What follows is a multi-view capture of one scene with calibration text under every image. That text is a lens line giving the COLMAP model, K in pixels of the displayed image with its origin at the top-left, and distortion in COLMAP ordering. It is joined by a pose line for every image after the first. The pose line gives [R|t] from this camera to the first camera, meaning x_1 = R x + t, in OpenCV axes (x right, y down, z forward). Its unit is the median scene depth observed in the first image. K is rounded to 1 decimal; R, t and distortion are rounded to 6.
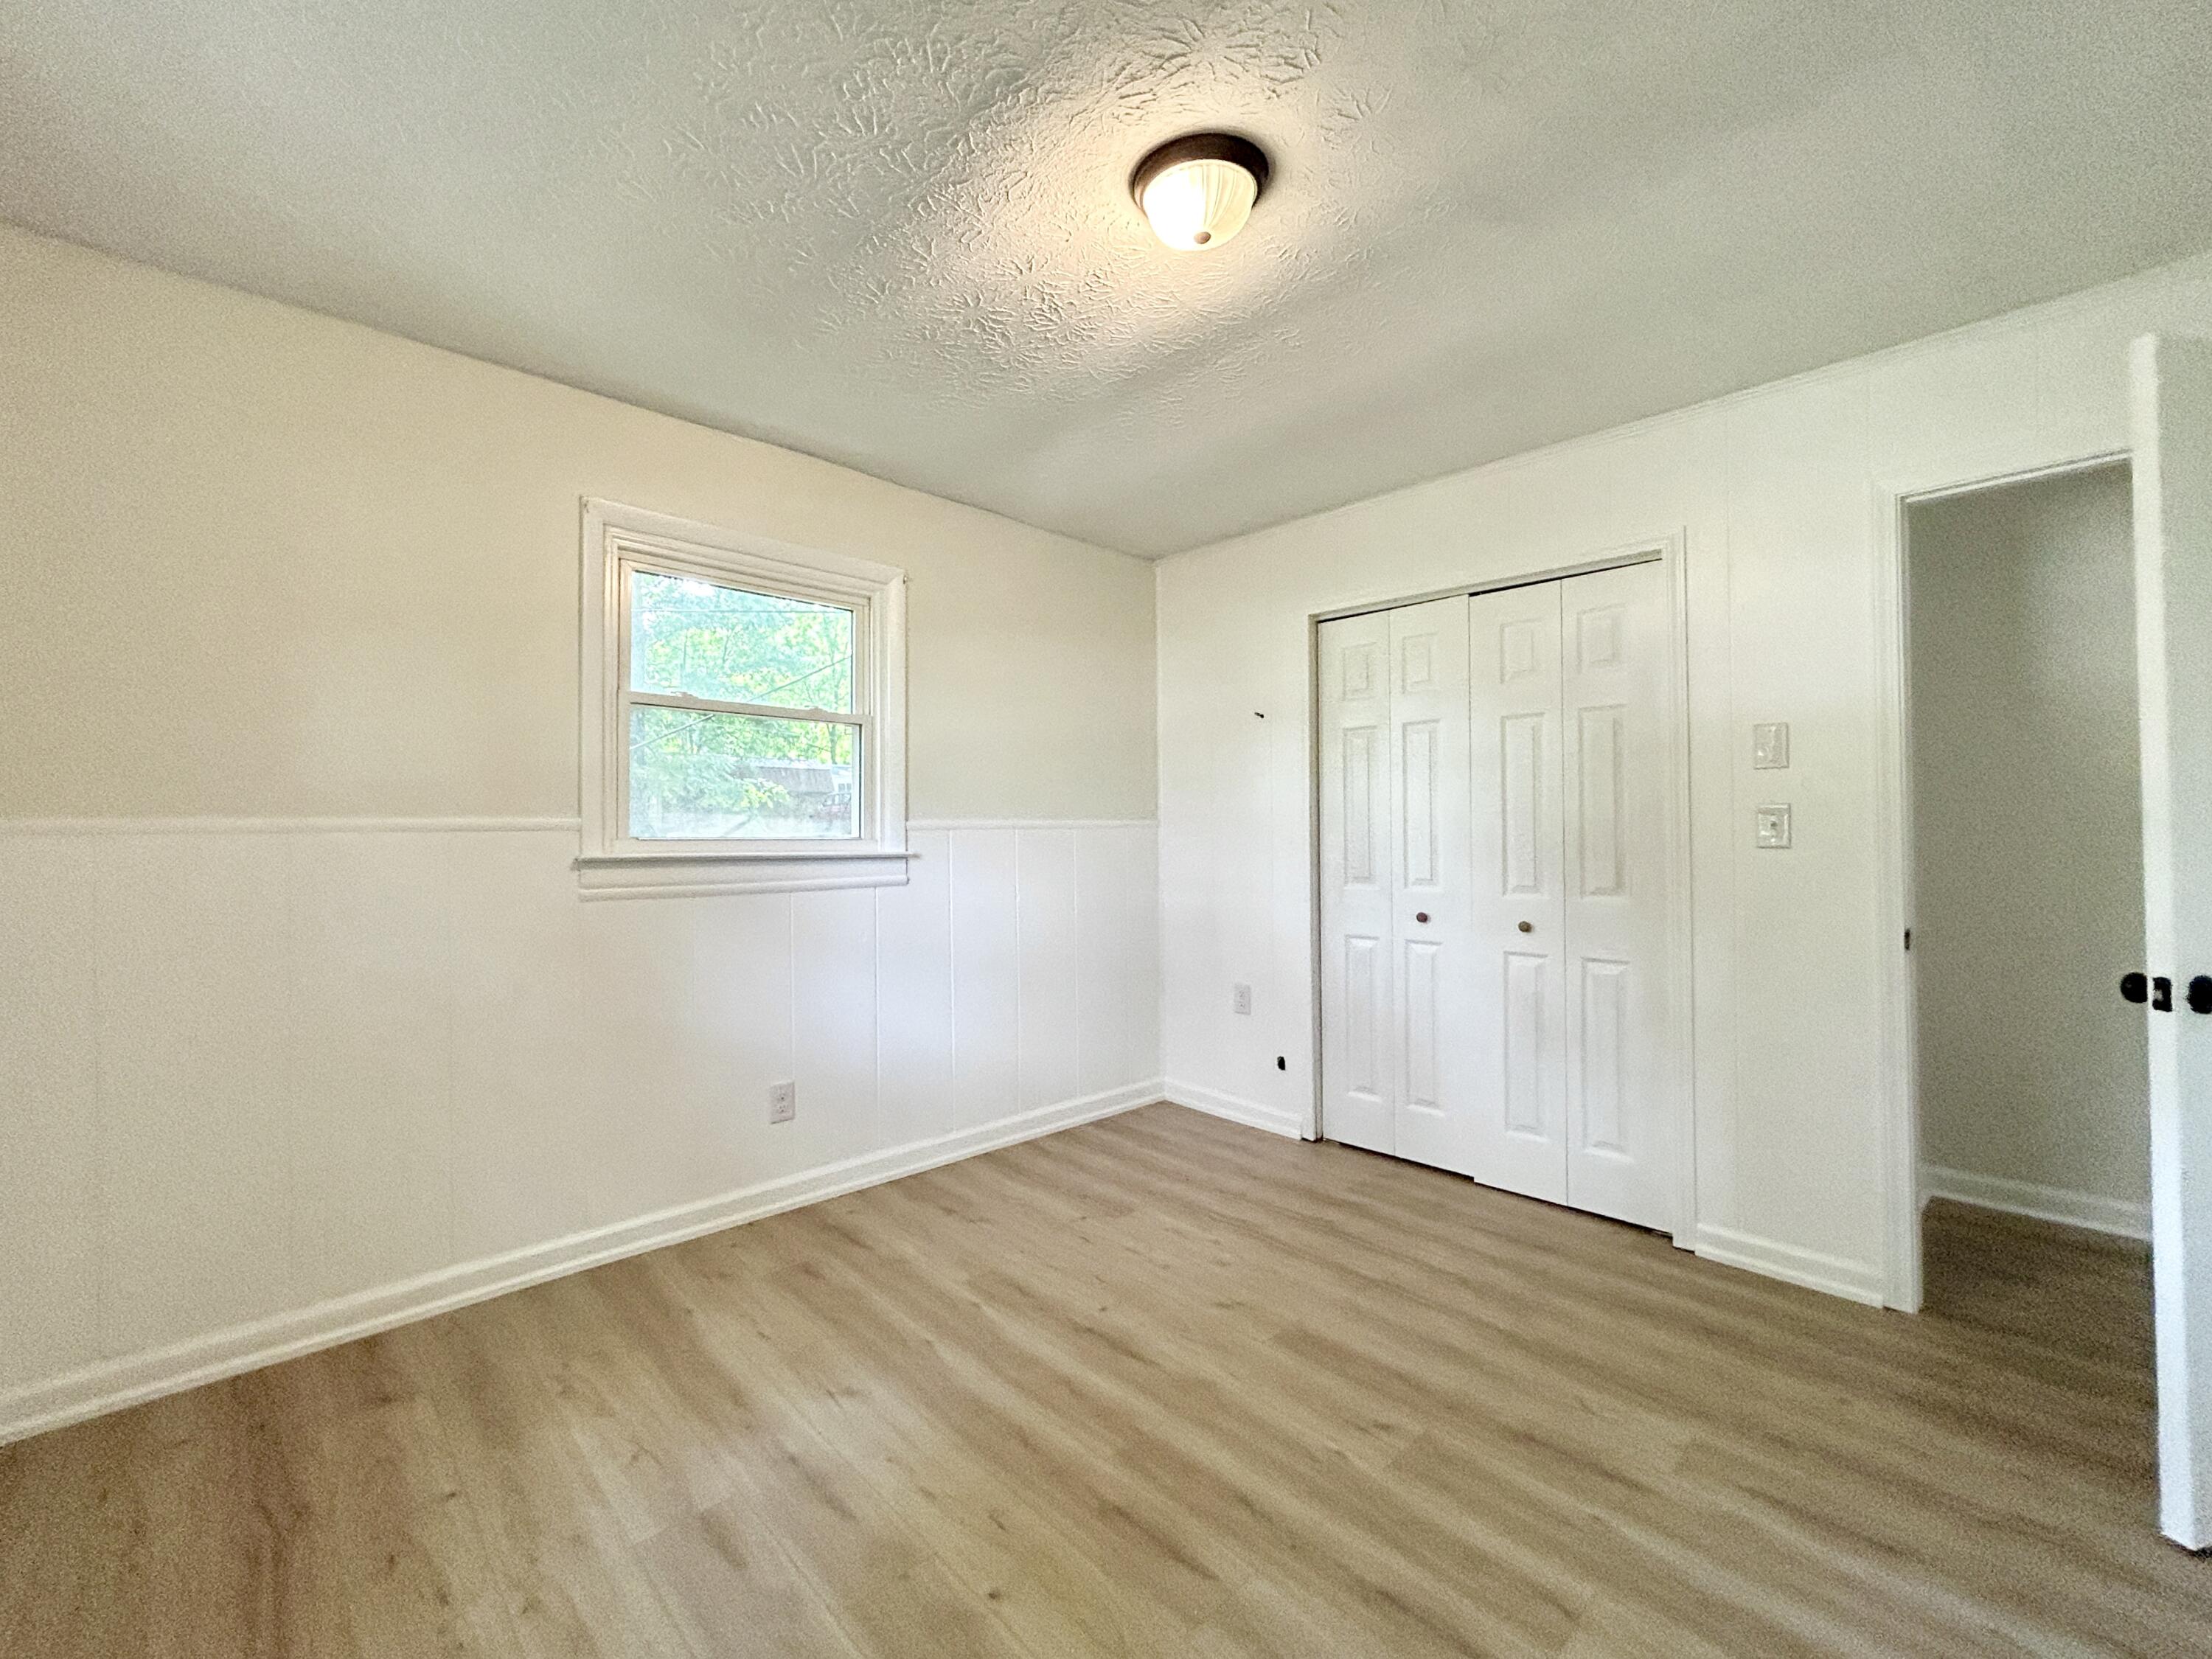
lens RADIAL K [[893.0, 0, 1106.0], [0, 893.0, 829.5], [0, 0, 1]] dist [0.002518, 0.000022]
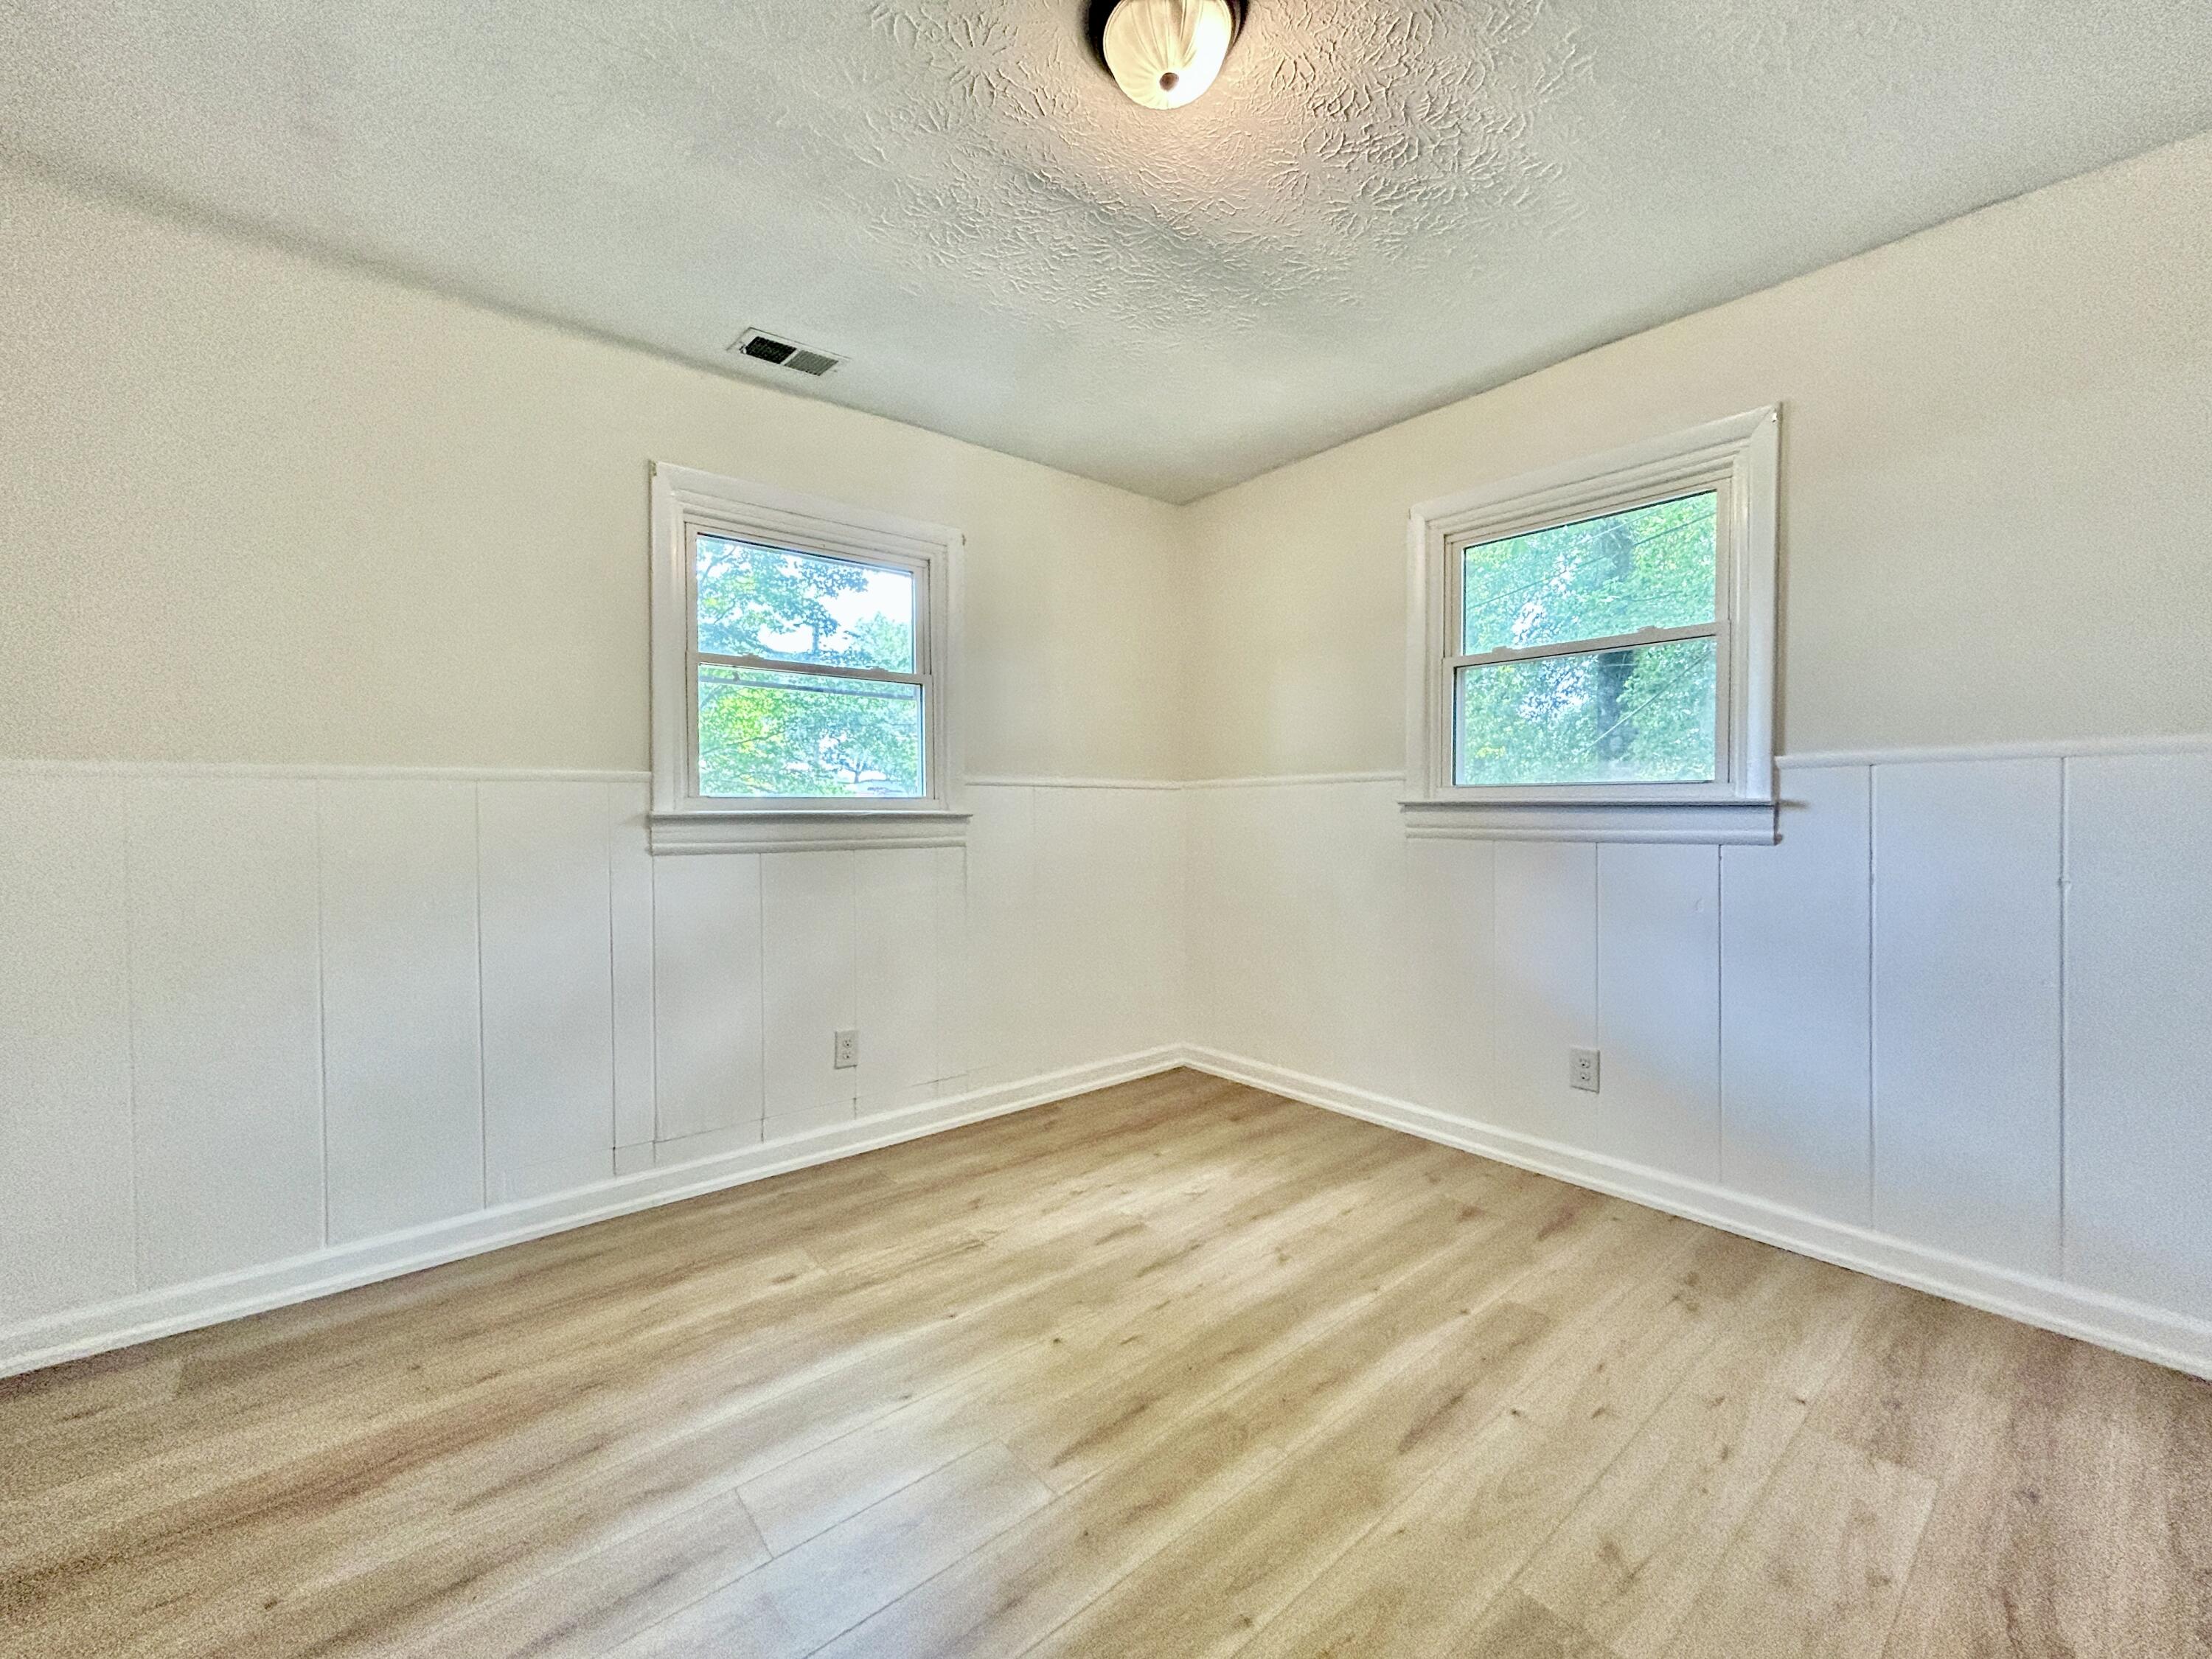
lens RADIAL K [[893.0, 0, 1106.0], [0, 893.0, 829.5], [0, 0, 1]] dist [0.002518, 0.000022]
pose [[-0.042101, 0.031104, -0.998629, 0.698780], [0.012071, 0.999458, 0.030621, 0.029298], [0.999040, -0.010765, -0.042454, 0.669612]]
